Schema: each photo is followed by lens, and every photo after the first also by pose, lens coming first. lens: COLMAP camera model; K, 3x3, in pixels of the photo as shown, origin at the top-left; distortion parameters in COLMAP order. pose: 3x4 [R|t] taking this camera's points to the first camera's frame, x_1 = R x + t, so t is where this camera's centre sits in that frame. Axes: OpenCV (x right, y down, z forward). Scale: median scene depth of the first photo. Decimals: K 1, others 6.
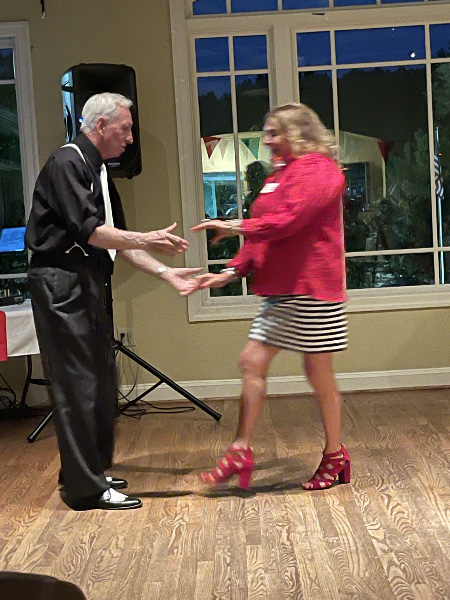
lens RADIAL K [[1117.3, 0, 225.0], [0, 1117.3, 300.0], [0, 0, 1]] dist [0.063971, 0.103142]
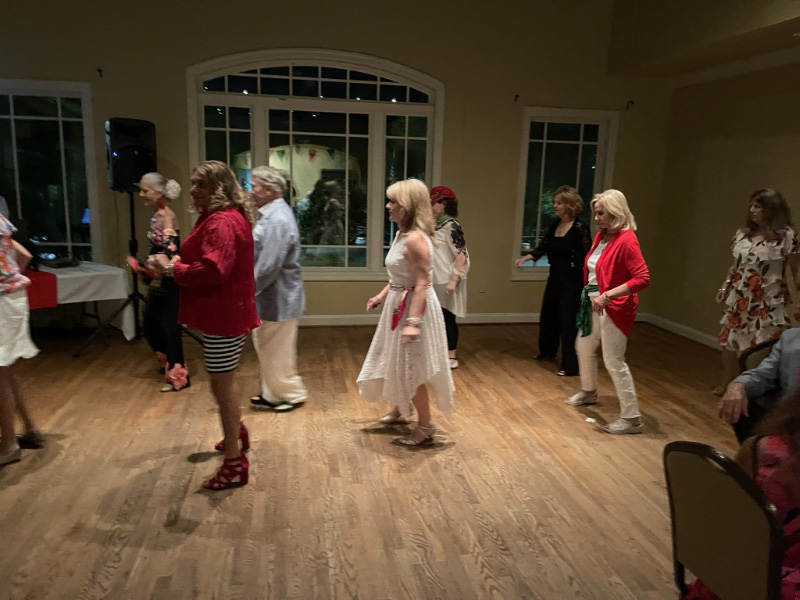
lens RADIAL K [[603.8, 0, 393.7], [0, 603.8, 301.1], [0, 0, 1]] dist [0.058308, -0.075979]
pose [[0.981048, 0.050453, 0.187081, 0.099312], [-0.070660, 0.992172, 0.102961, -0.069496], [-0.180421, -0.114229, 0.976934, 0.071079]]
